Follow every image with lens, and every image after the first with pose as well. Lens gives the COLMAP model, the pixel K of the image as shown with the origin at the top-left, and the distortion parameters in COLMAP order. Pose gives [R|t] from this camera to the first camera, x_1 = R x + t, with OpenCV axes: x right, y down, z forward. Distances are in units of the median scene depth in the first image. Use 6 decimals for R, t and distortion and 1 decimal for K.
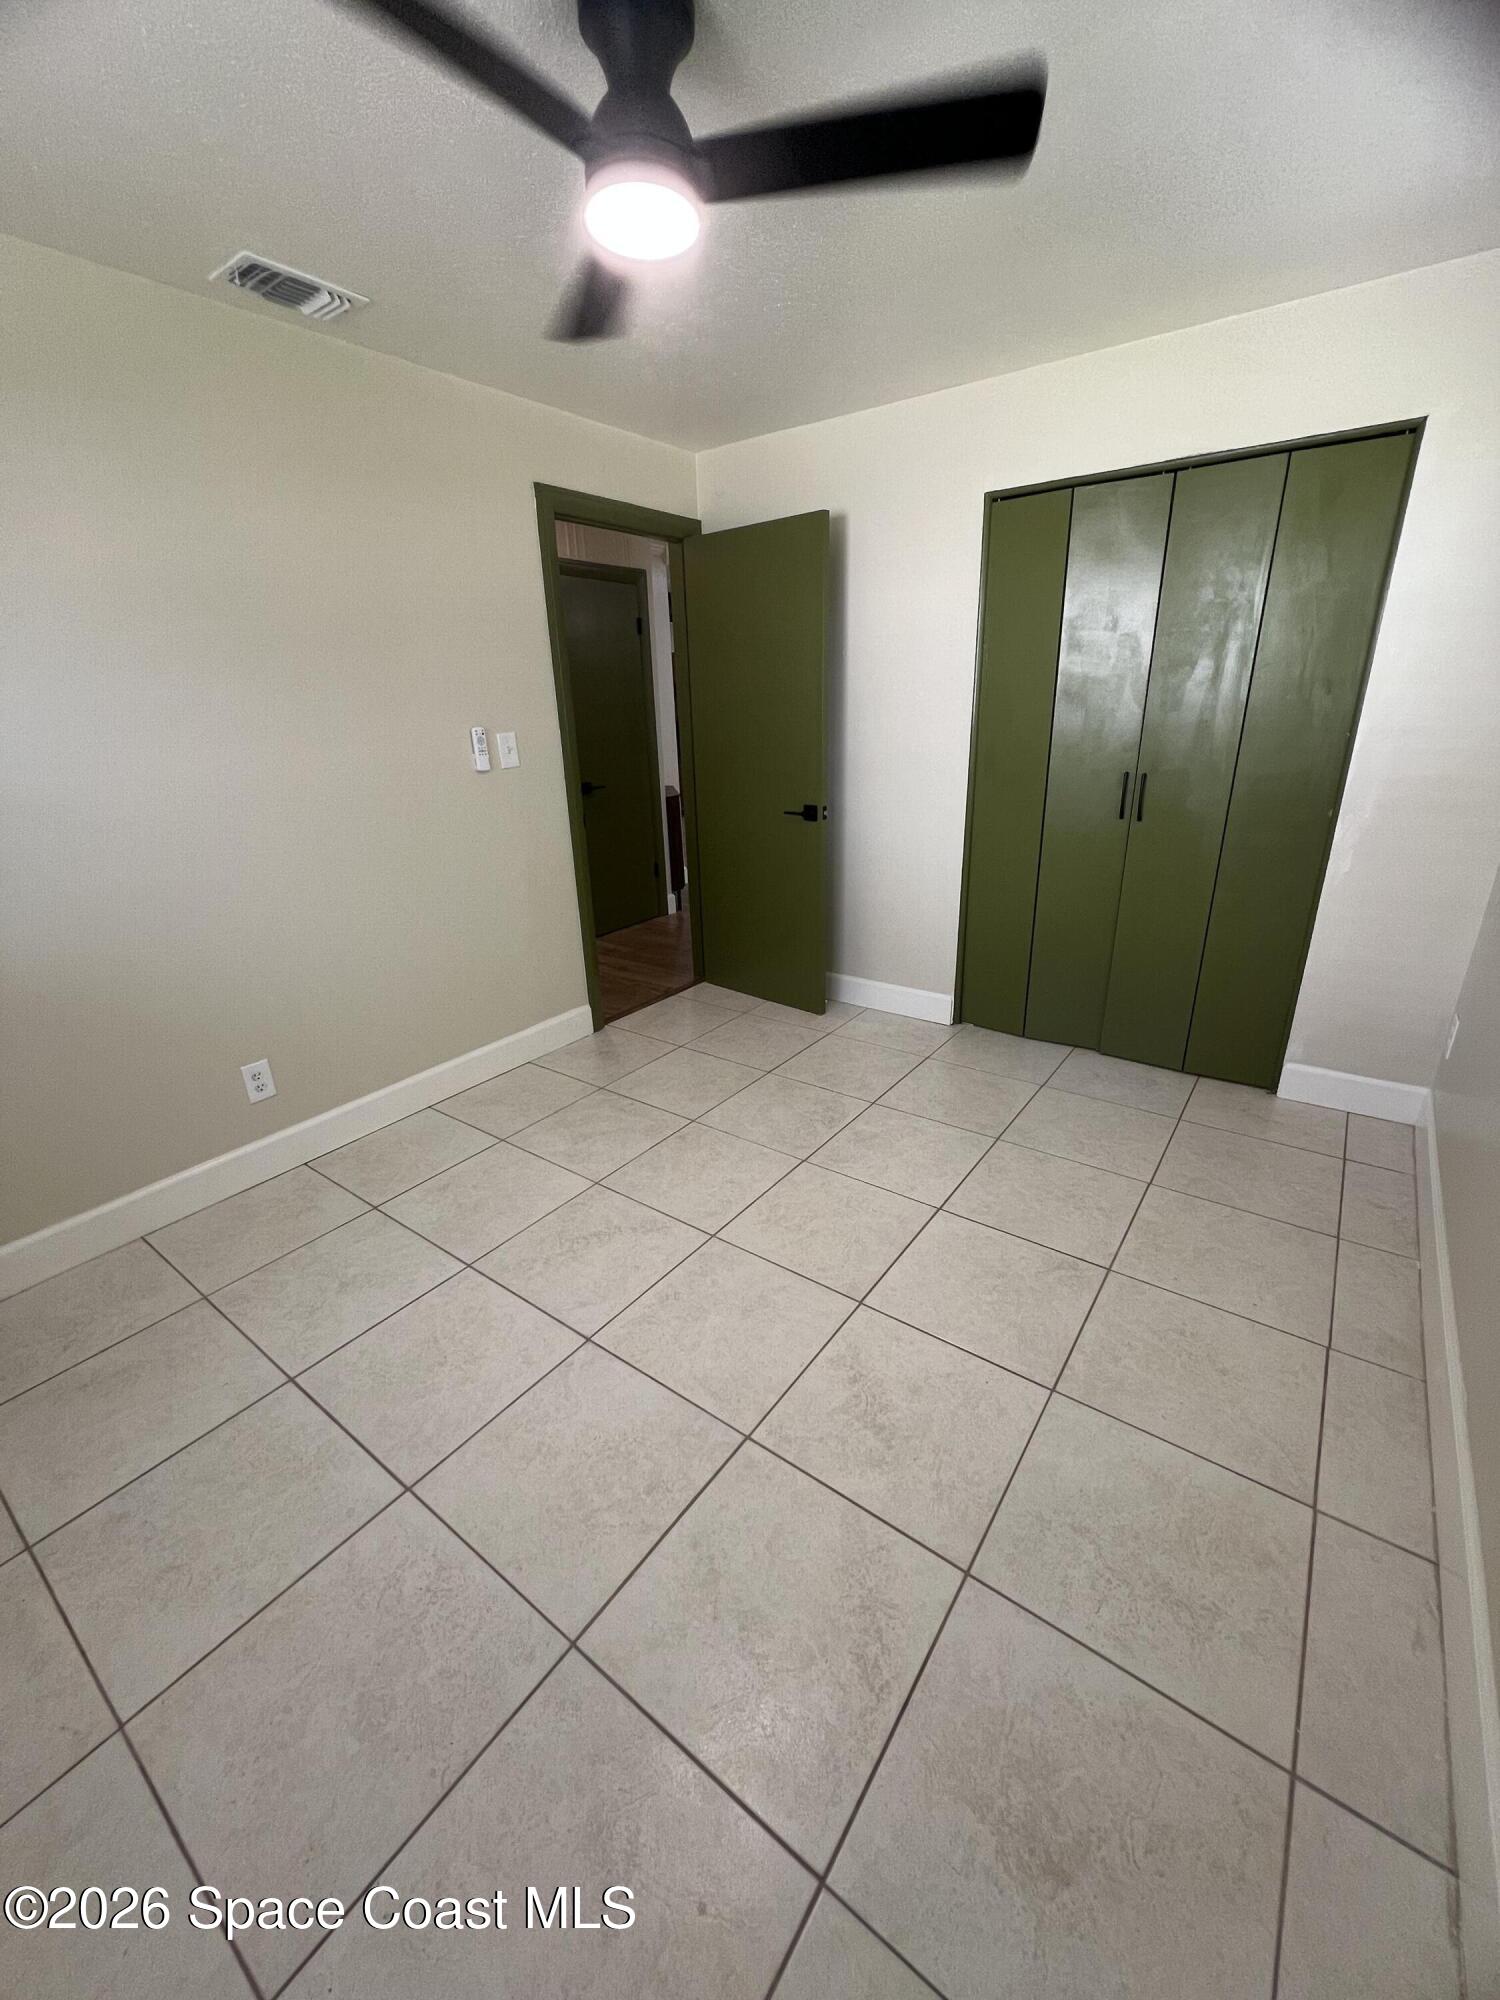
lens RADIAL K [[803.4, 0, 751.7], [0, 803.4, 1000.0], [0, 0, 1]] dist [-0.003910, 0.001089]
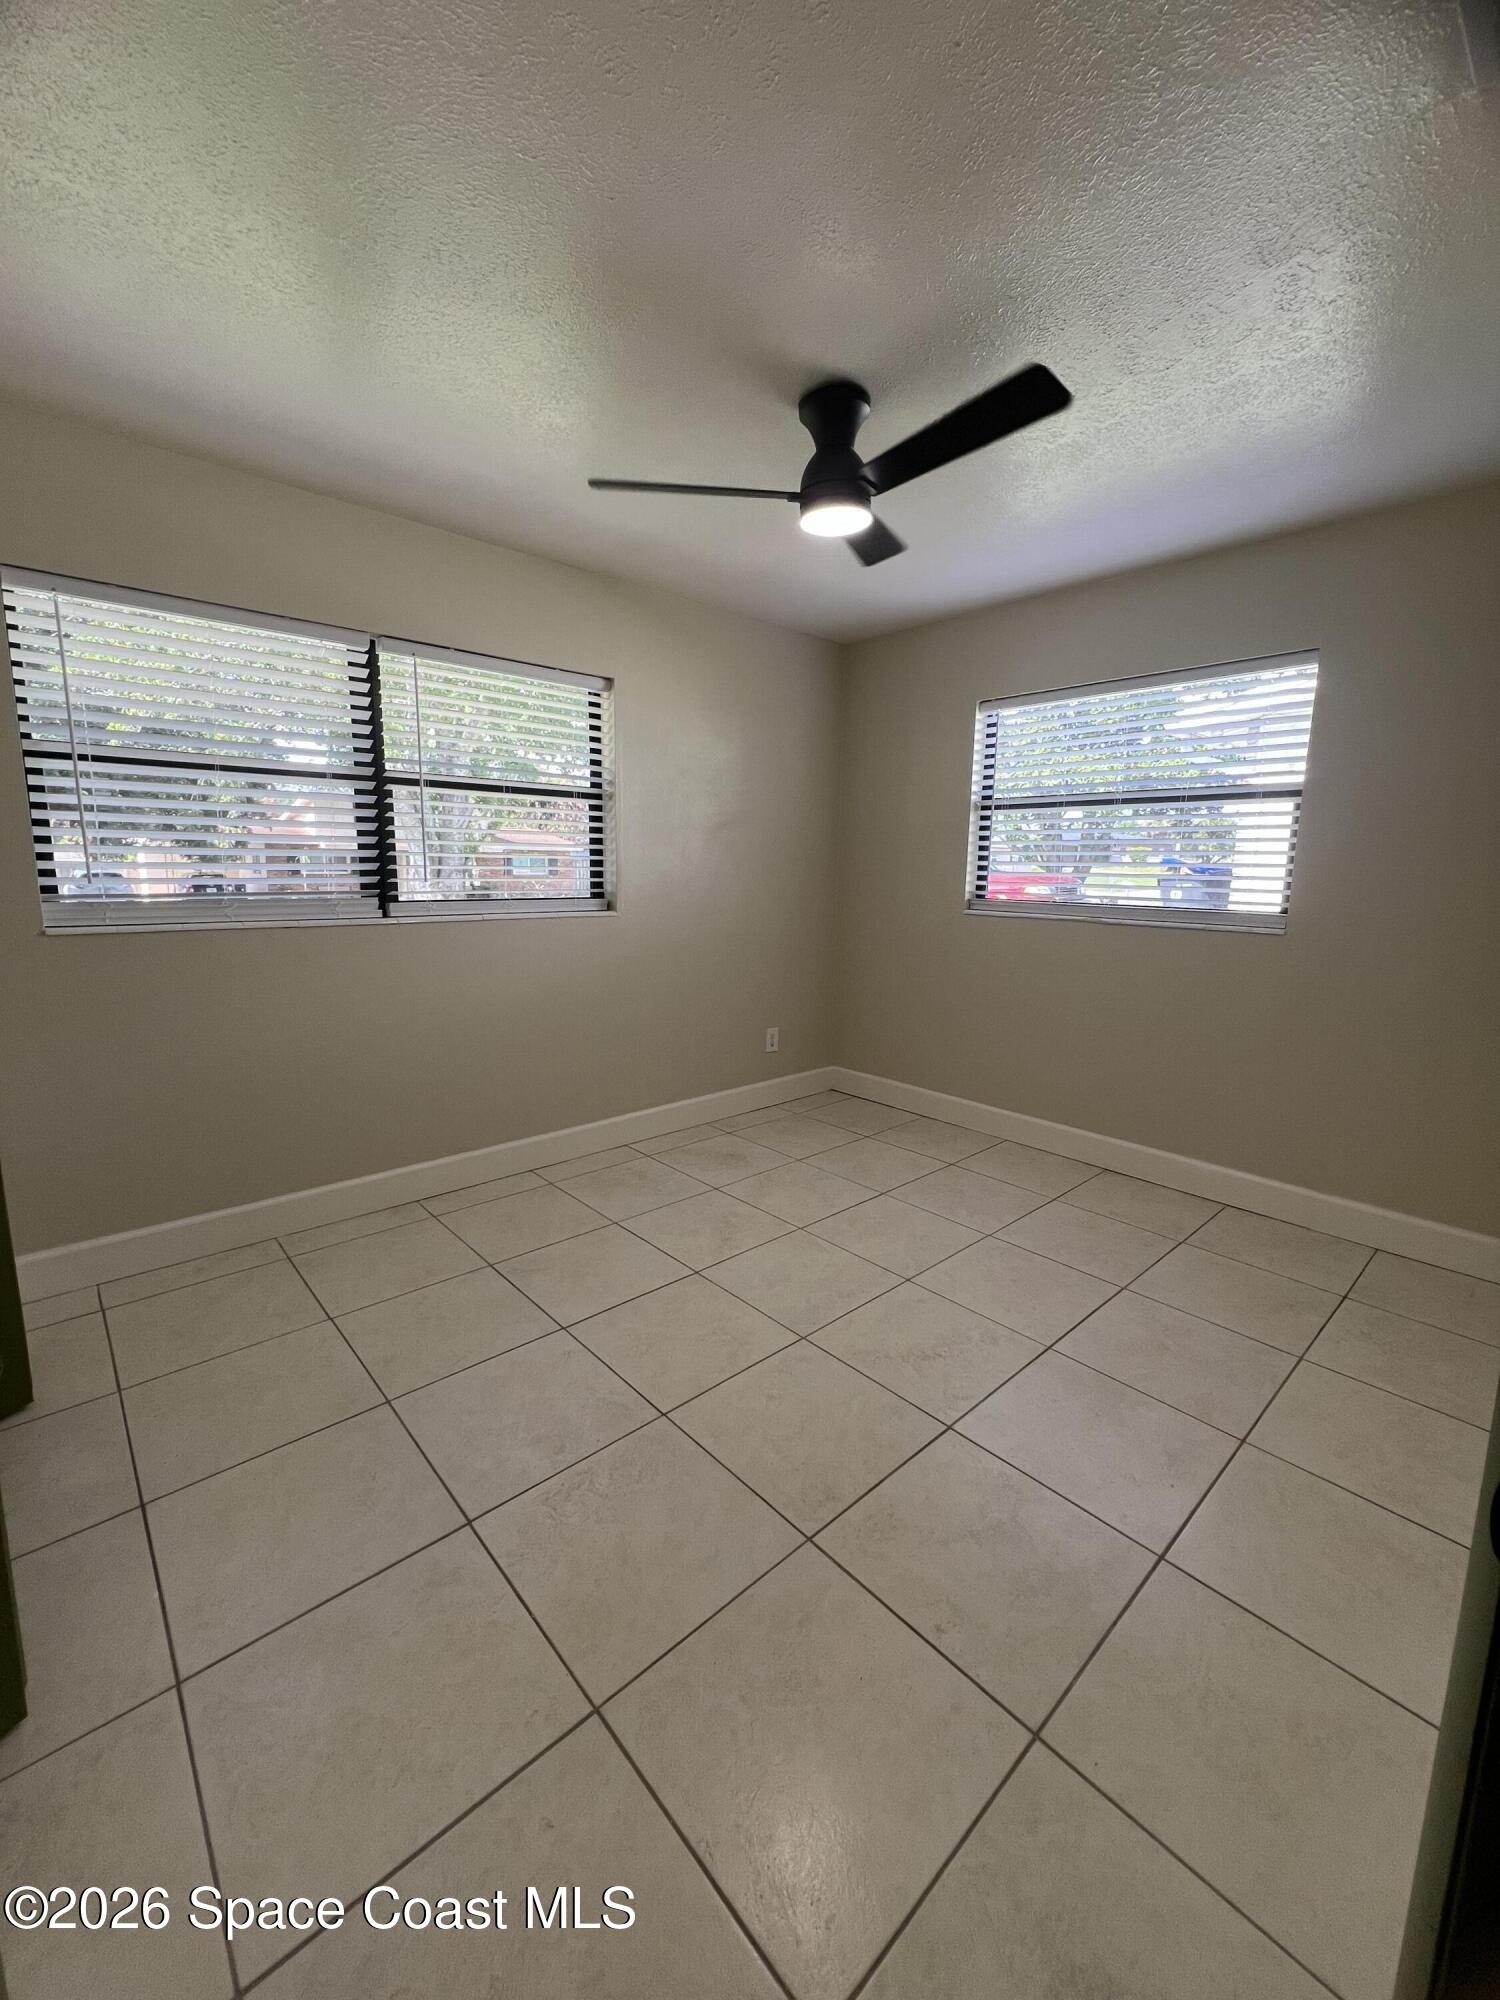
lens RADIAL K [[803.2, 0, 750.1], [0, 803.2, 994.5], [0, 0, 1]] dist [0.000128, 0.000000]
pose [[-0.980034, -0.021081, 0.197710, -0.189149], [0.080551, 0.867012, 0.491733, -0.621020], [-0.181783, 0.497840, -0.848003, 1.826858]]
